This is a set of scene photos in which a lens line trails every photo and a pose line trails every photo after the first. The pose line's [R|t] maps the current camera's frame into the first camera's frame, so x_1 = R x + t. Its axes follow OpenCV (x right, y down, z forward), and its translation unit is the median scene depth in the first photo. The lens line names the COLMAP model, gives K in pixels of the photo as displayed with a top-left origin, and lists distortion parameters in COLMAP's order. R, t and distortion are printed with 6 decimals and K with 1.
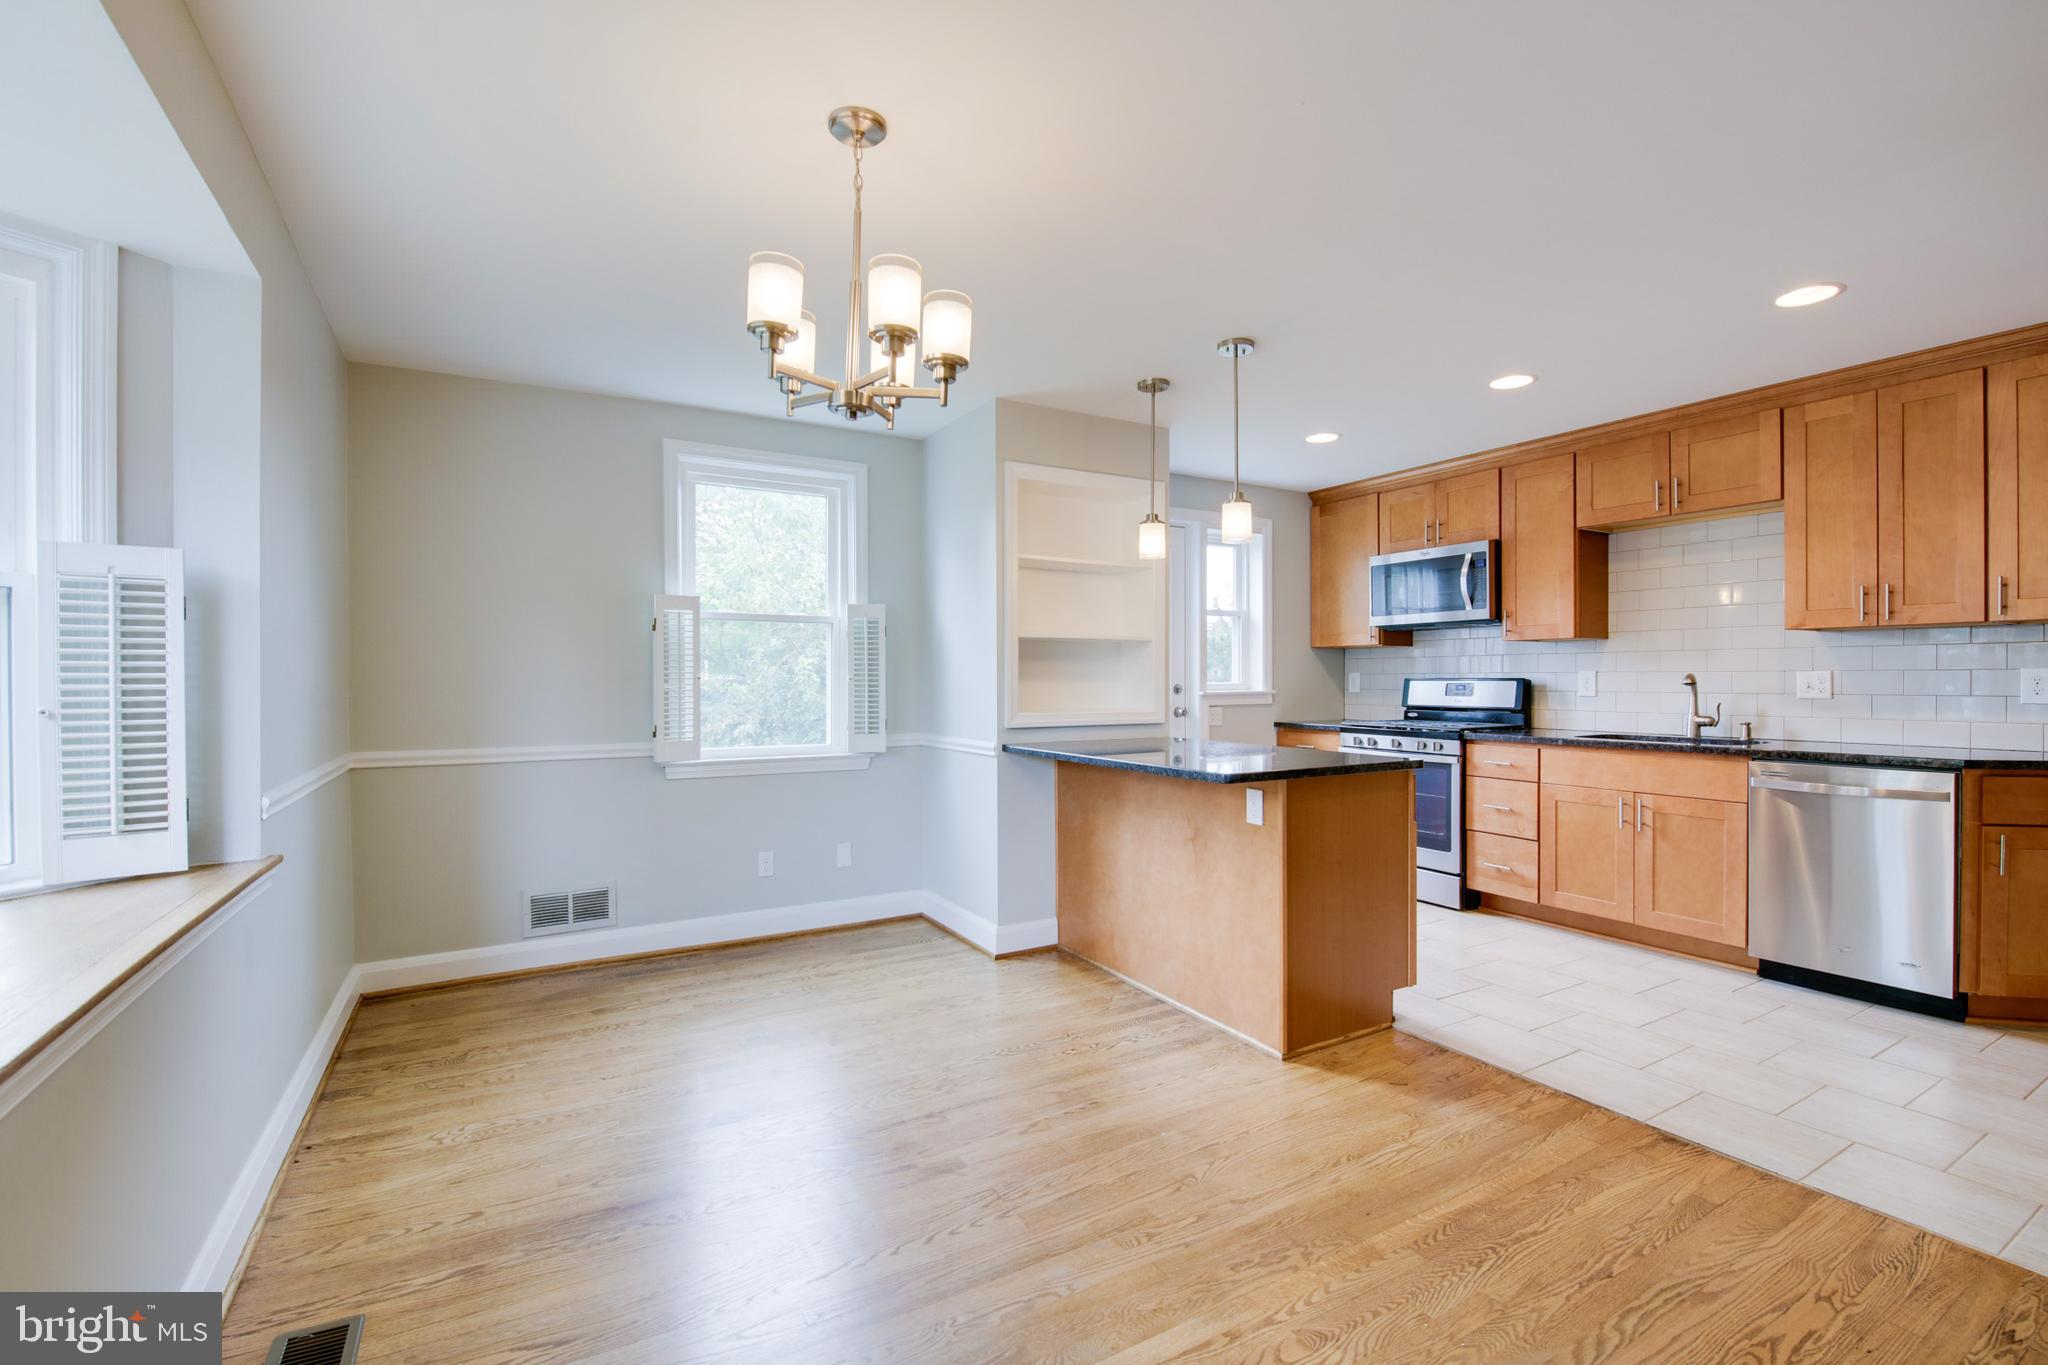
lens RADIAL K [[885.9, 0, 1031.5], [0, 885.9, 686.4], [0, 0, 1]] dist [-0.001909, -0.009919]
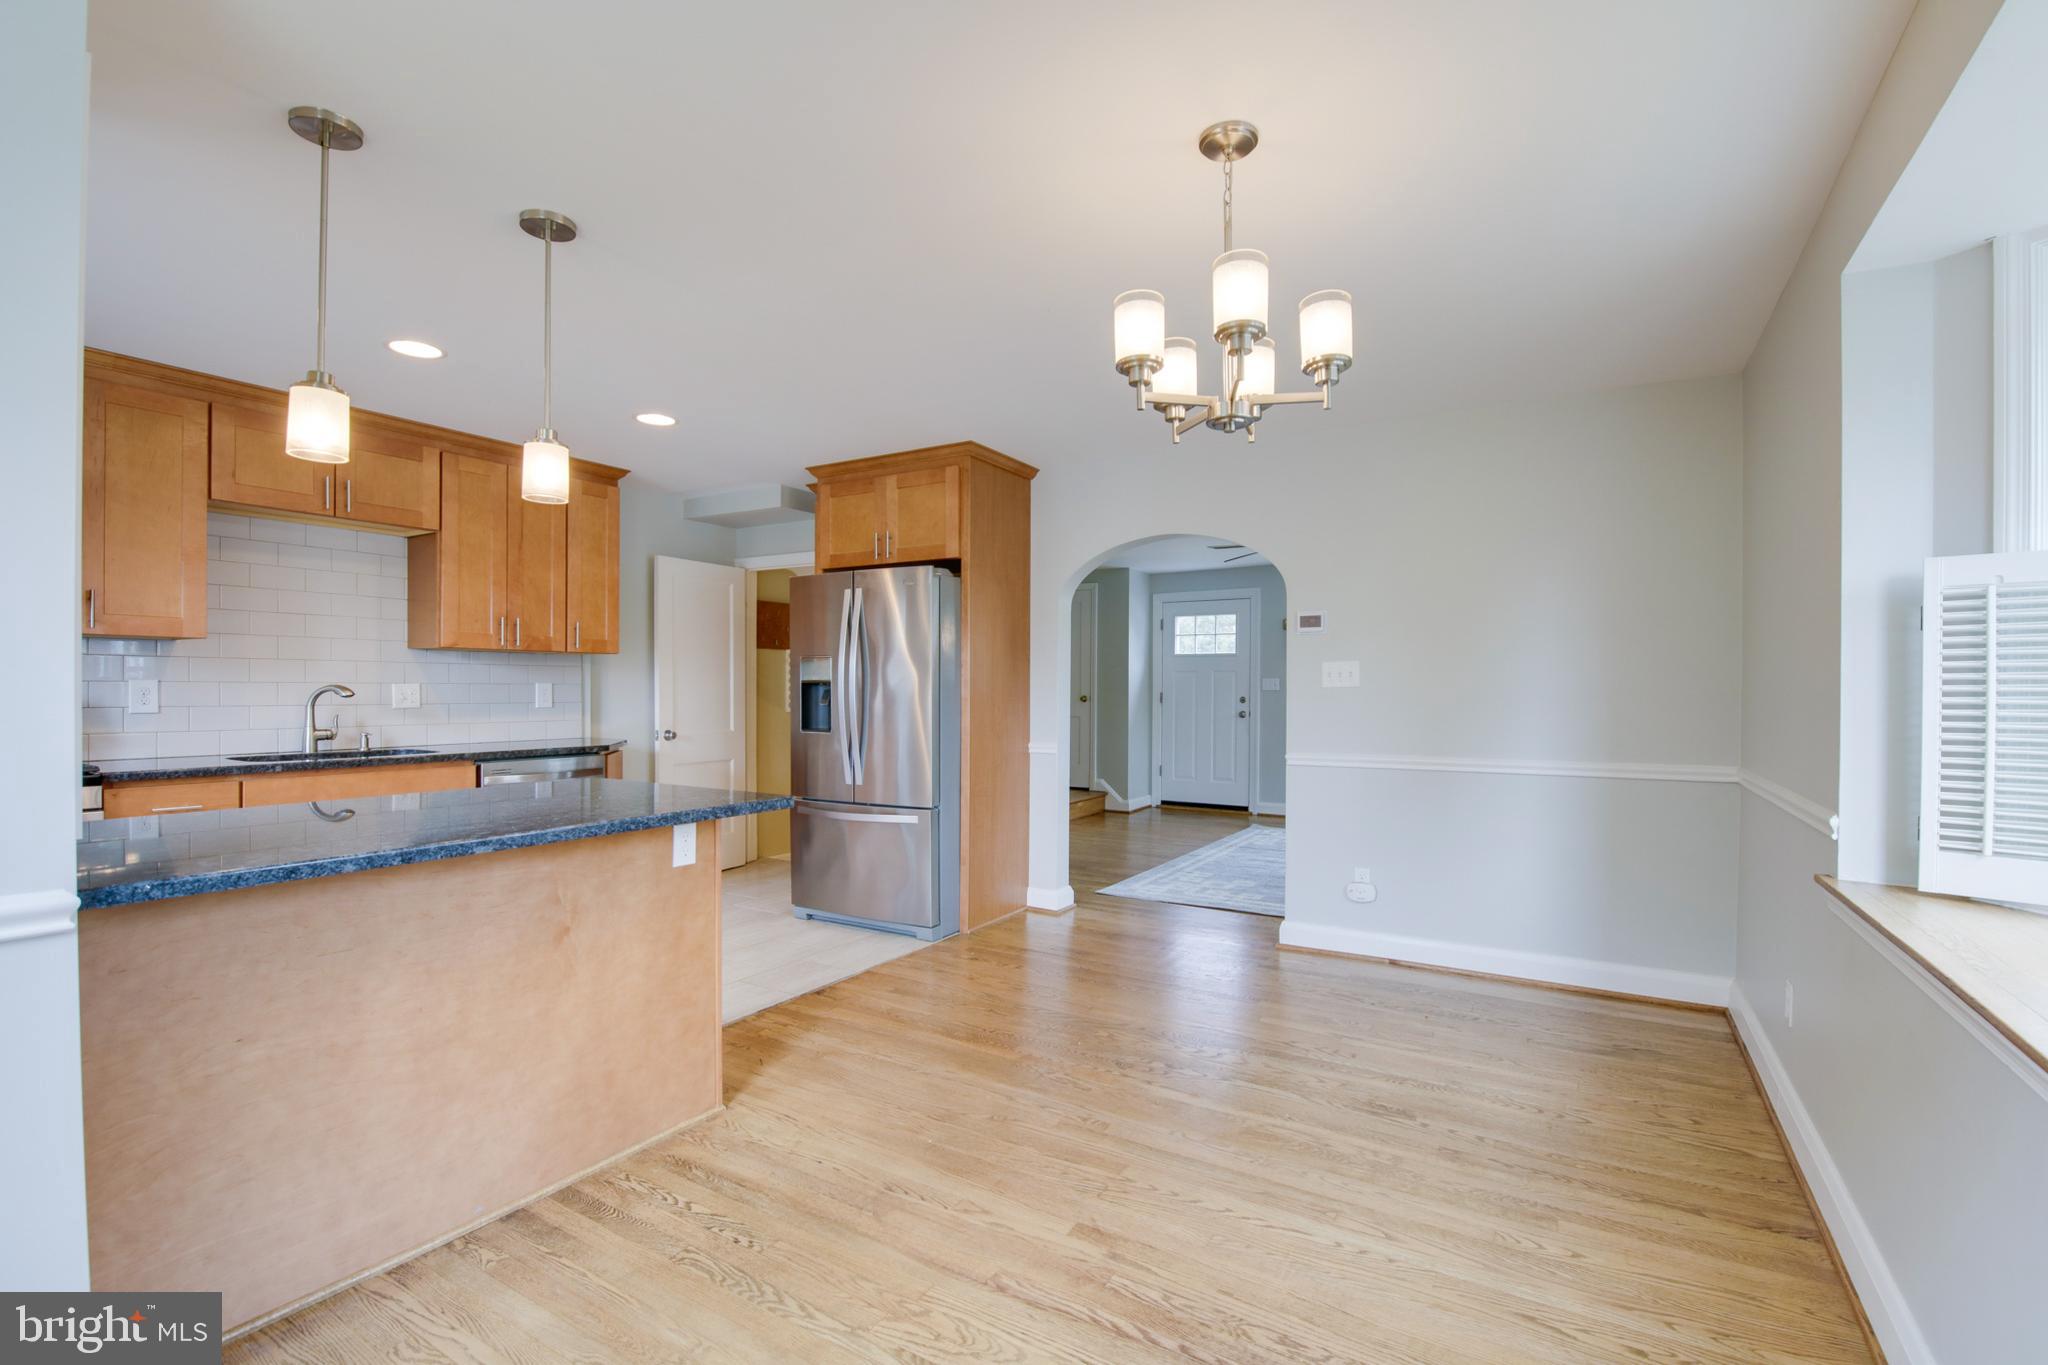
lens RADIAL K [[902.0, 0, 1037.7], [0, 902.0, 696.3], [0, 0, 1]] dist [-0.008727, -0.000765]
pose [[-0.483730, -0.005576, 0.875199, -0.513248], [0.004007, 0.999955, 0.008585, -0.008608], [-0.875208, 0.007660, -0.483686, 0.874920]]
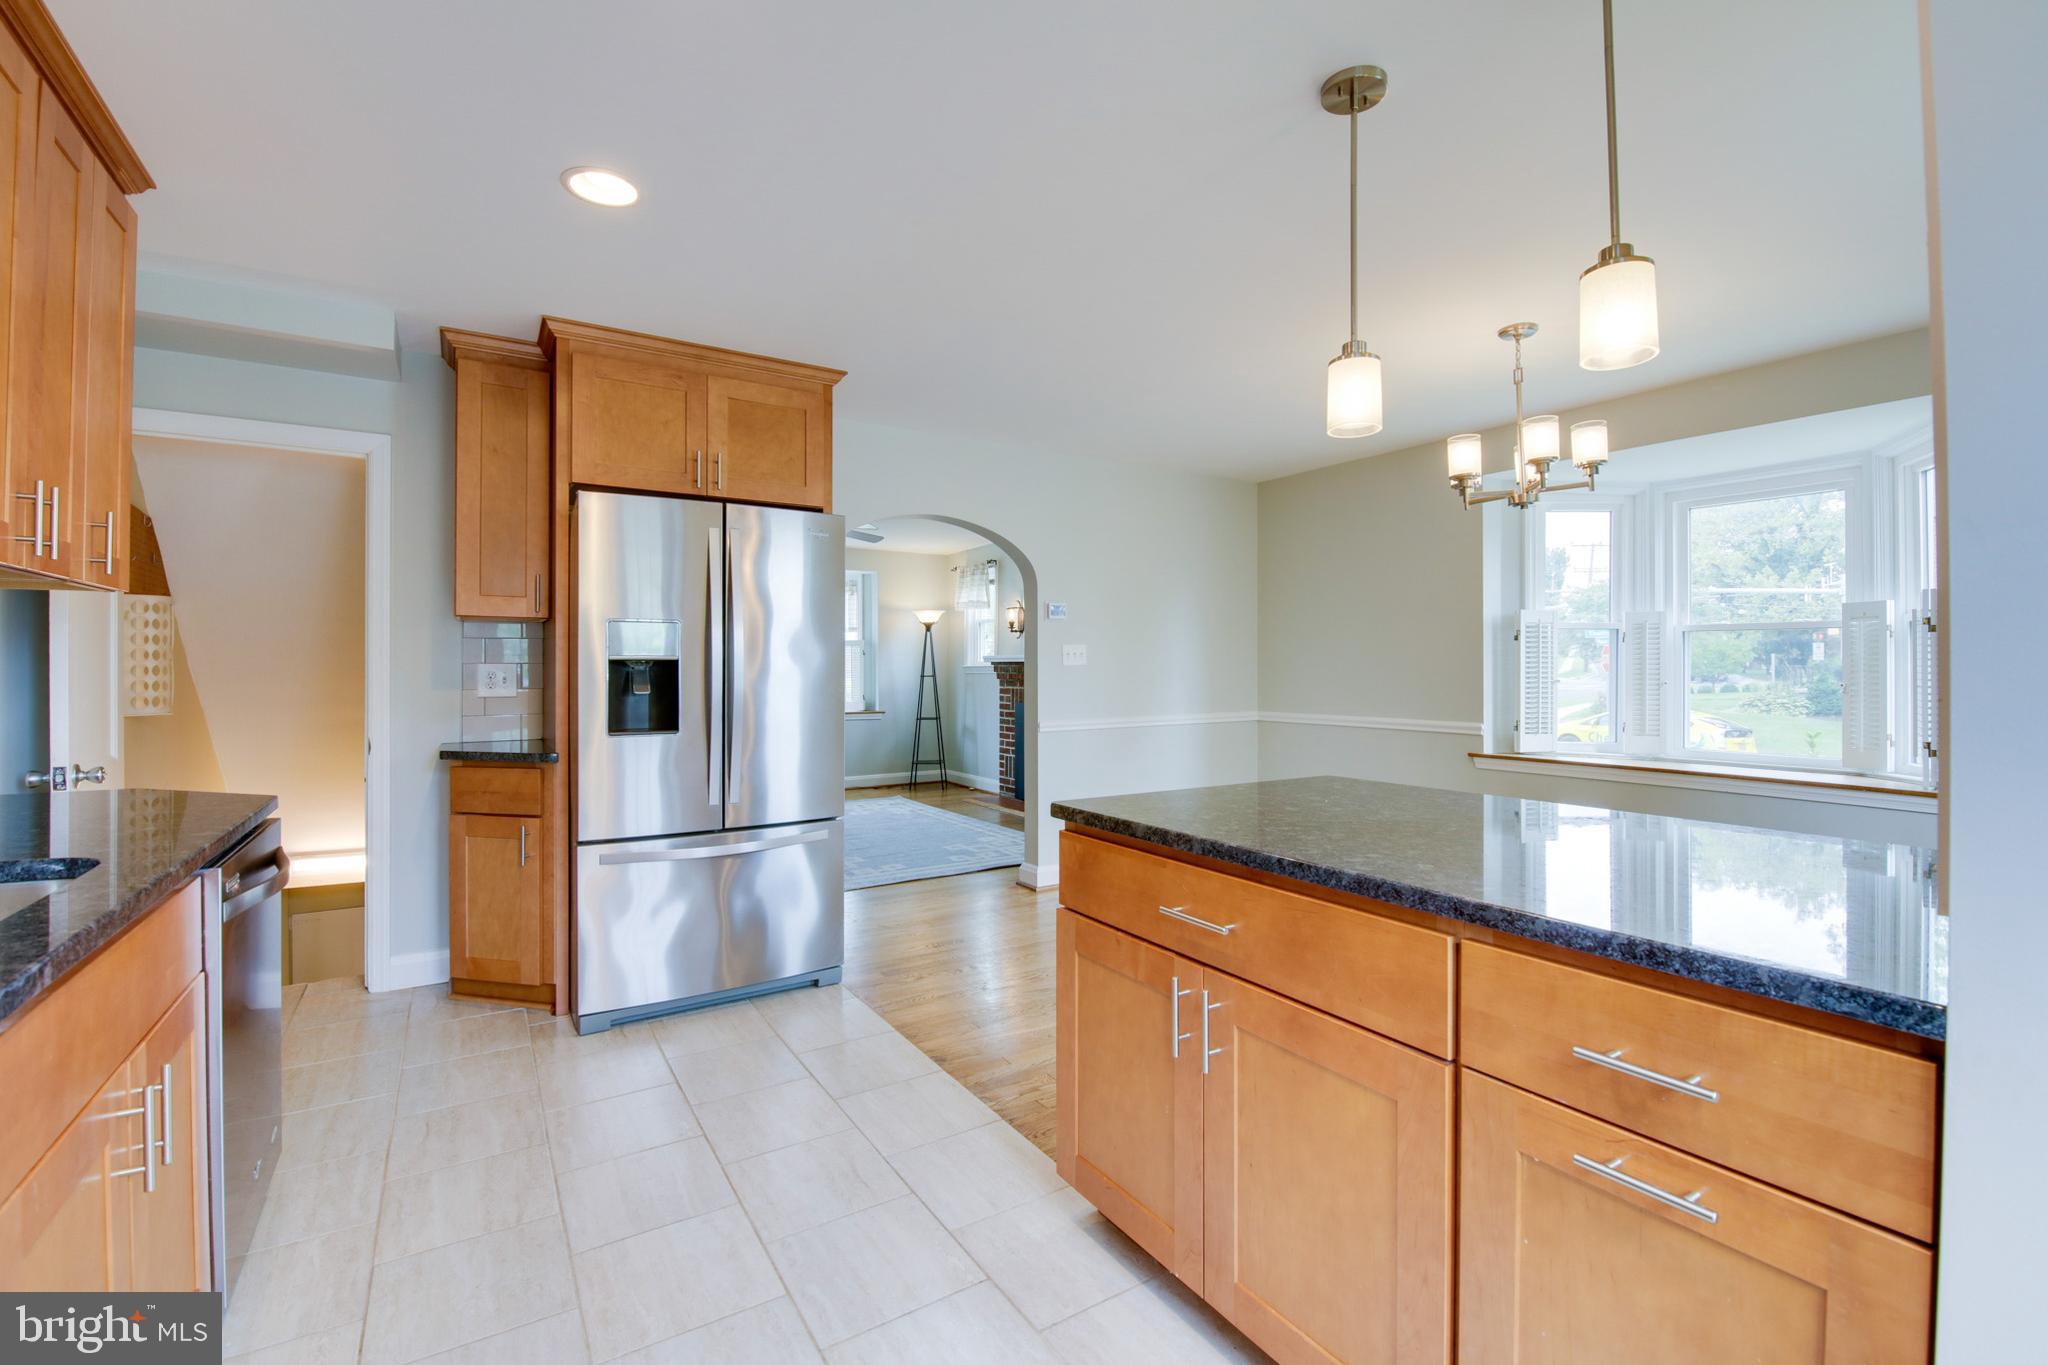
lens RADIAL K [[885.9, 0, 1025.3], [0, 885.9, 662.8], [0, 0, 1]] dist [-0.001909, -0.009919]
pose [[-0.999258, 0.003802, -0.038318, 0.404287], [0.003742, 0.999992, 0.001635, -0.015442], [0.038323, 0.001490, -0.999264, 1.359512]]
